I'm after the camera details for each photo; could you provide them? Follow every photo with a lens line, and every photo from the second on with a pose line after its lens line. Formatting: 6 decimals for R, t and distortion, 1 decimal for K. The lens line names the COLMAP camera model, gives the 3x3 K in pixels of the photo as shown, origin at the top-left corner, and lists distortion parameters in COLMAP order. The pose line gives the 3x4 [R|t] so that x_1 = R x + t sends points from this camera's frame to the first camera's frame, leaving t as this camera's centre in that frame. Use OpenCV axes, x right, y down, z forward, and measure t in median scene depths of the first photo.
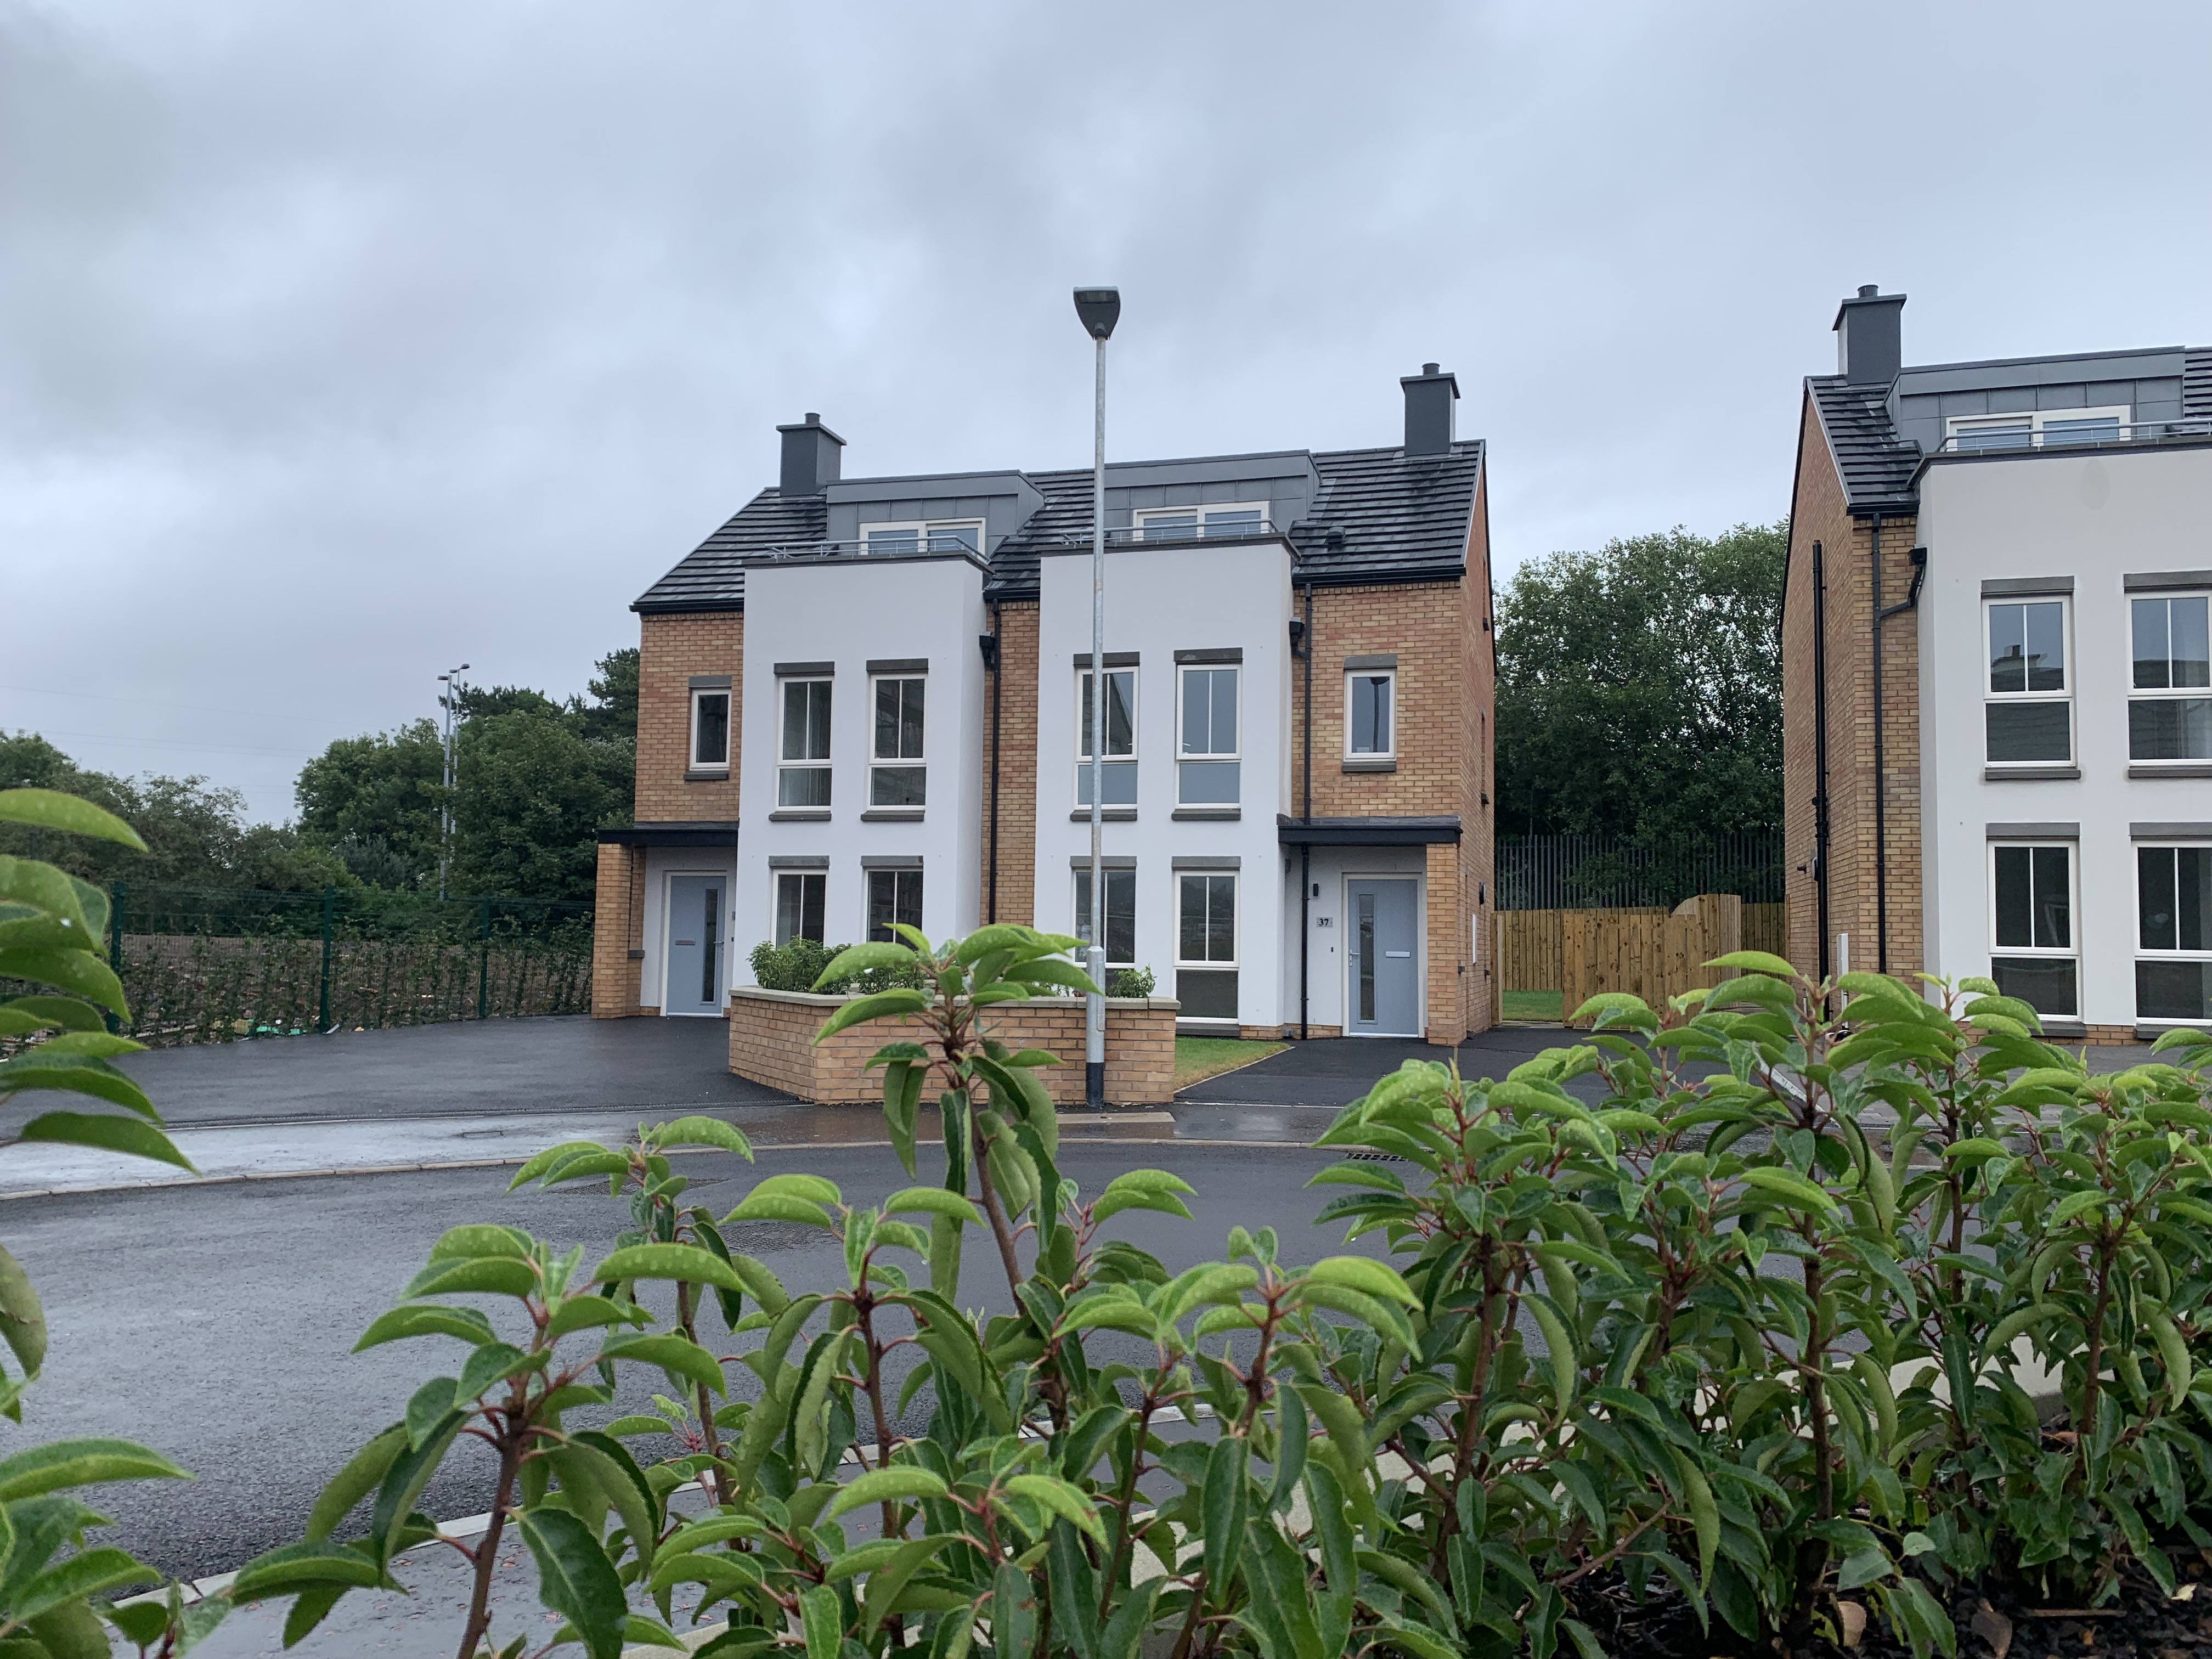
lens RADIAL K [[1701.0, 0, 1106.0], [0, 1701.0, 829.5], [0, 0, 1]] dist [0.046975, 0.000670]
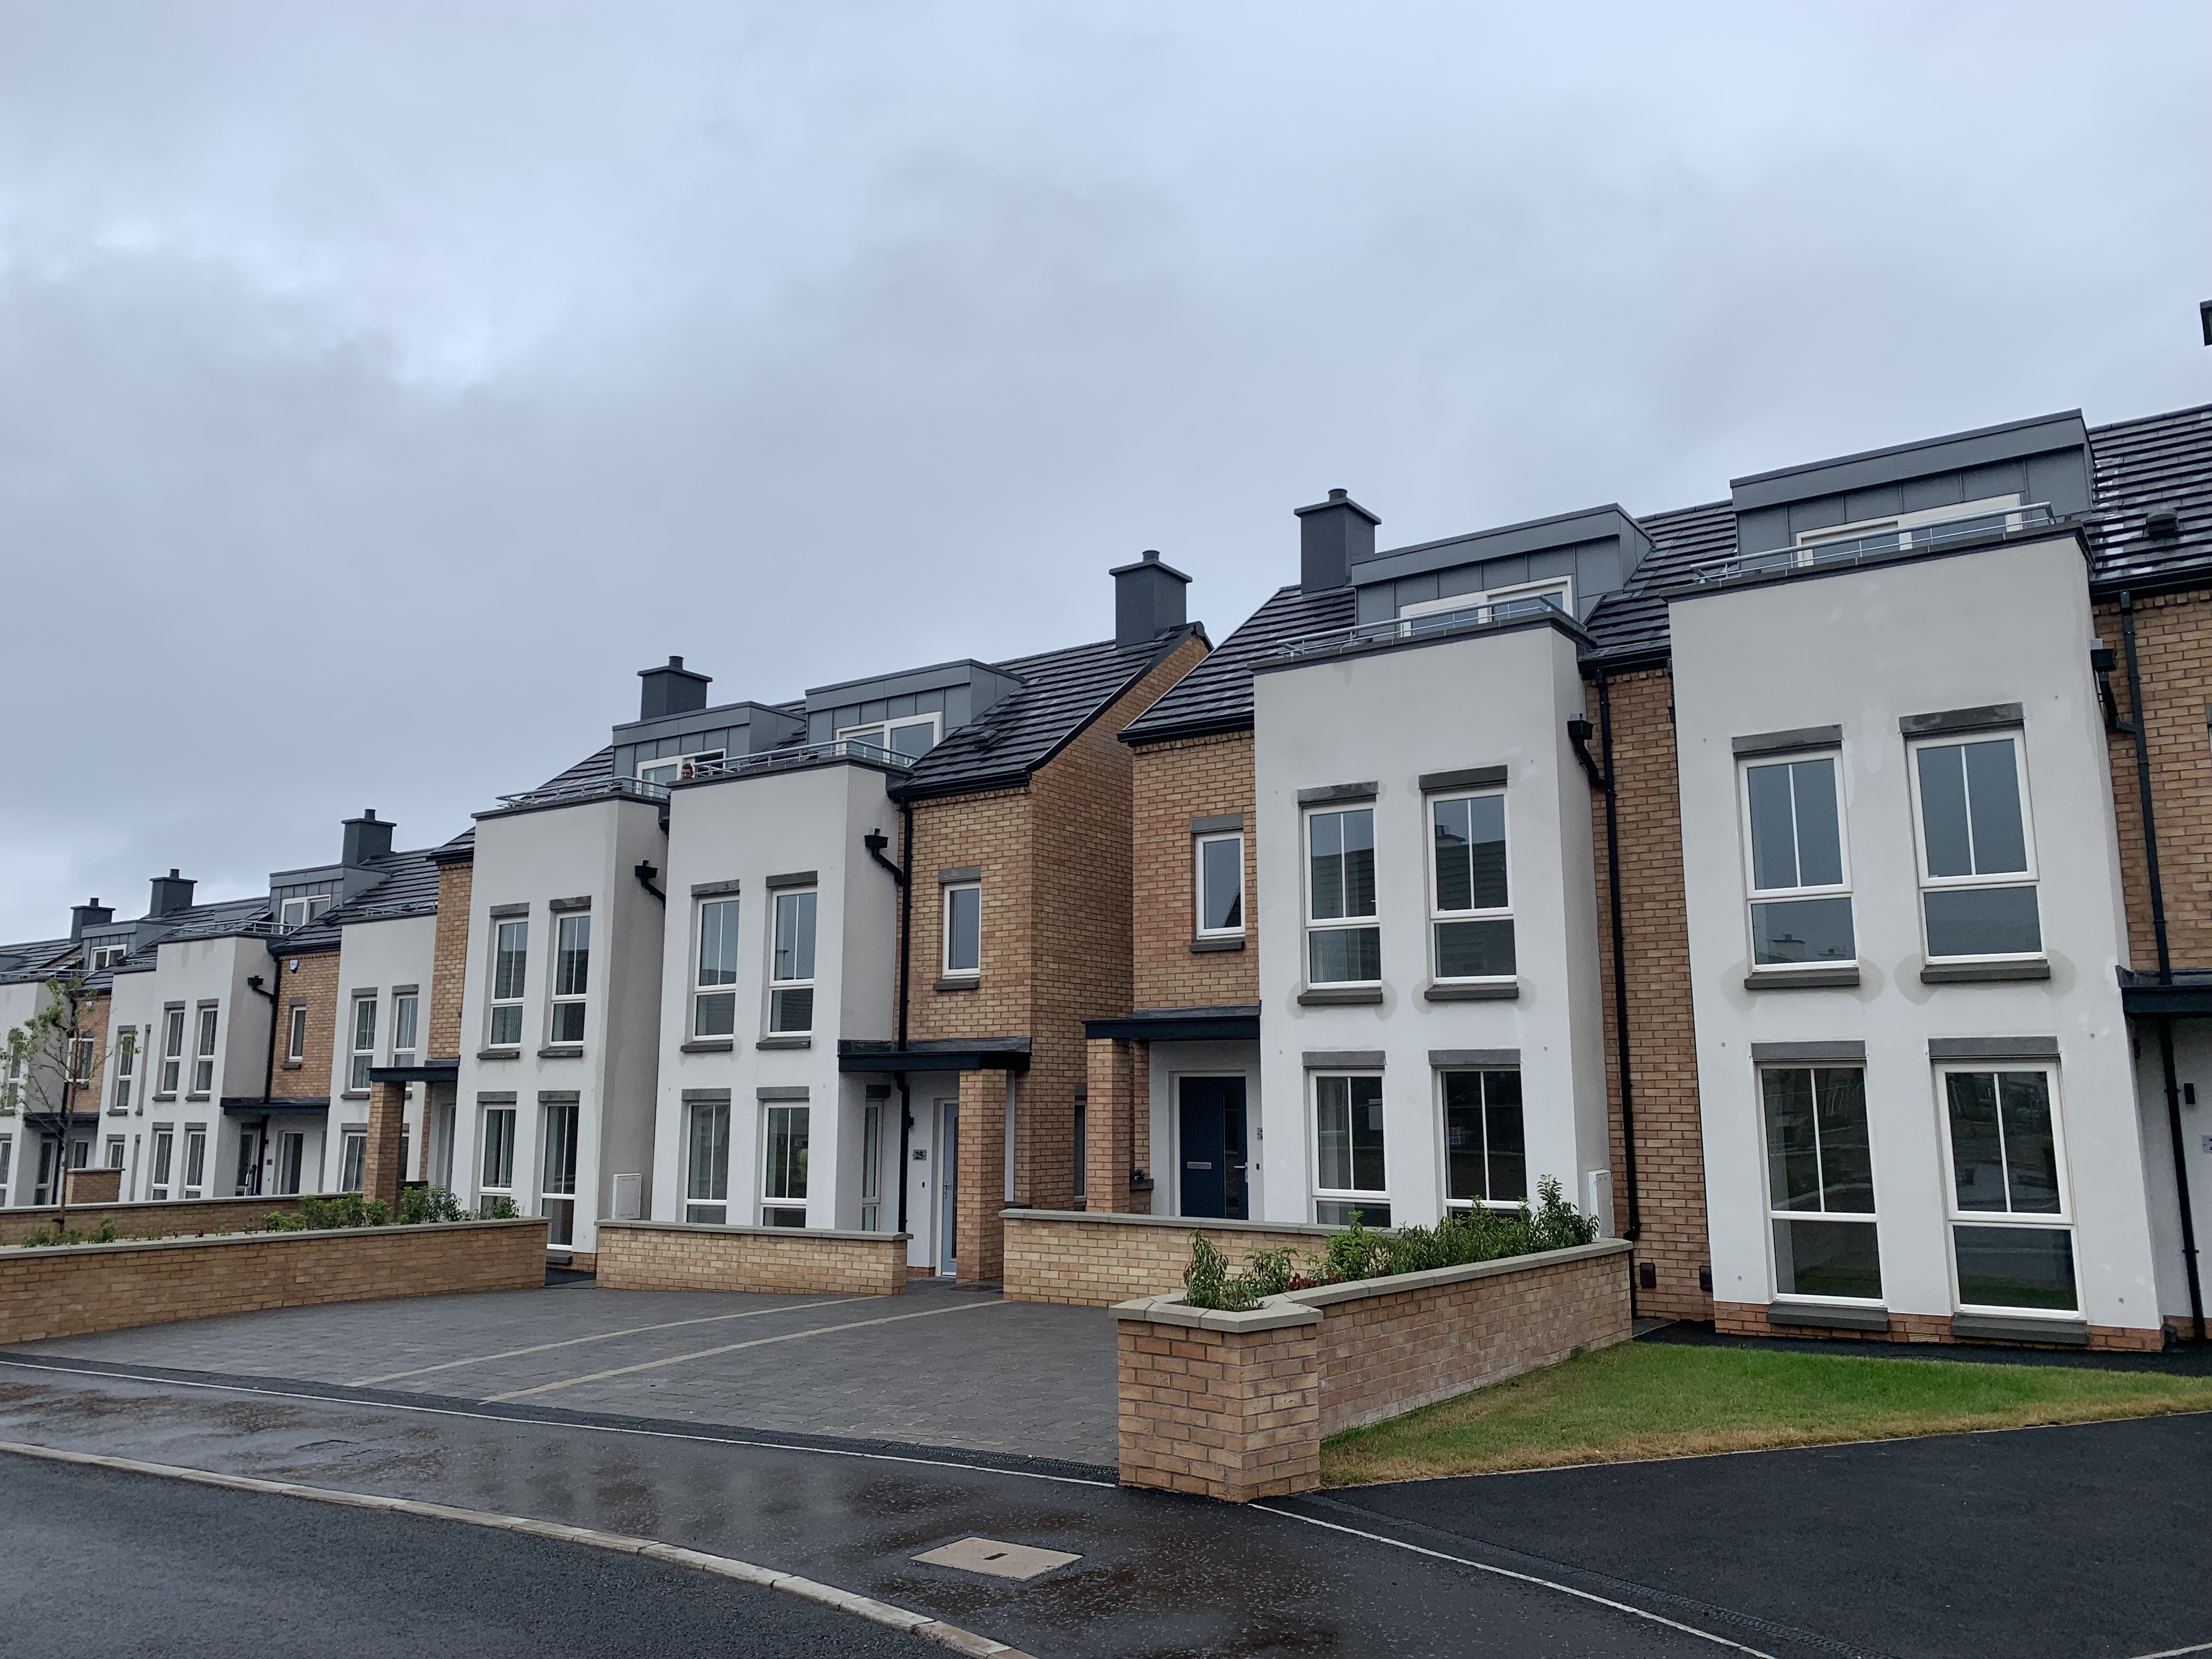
lens RADIAL K [[1701.0, 0, 1106.0], [0, 1701.0, 829.5], [0, 0, 1]] dist [0.046975, 0.000670]
pose [[0.945871, -0.068193, -0.317296, -0.038023], [0.037860, 0.994185, -0.100807, -0.008801], [0.322326, 0.083338, 0.942953, 0.274520]]
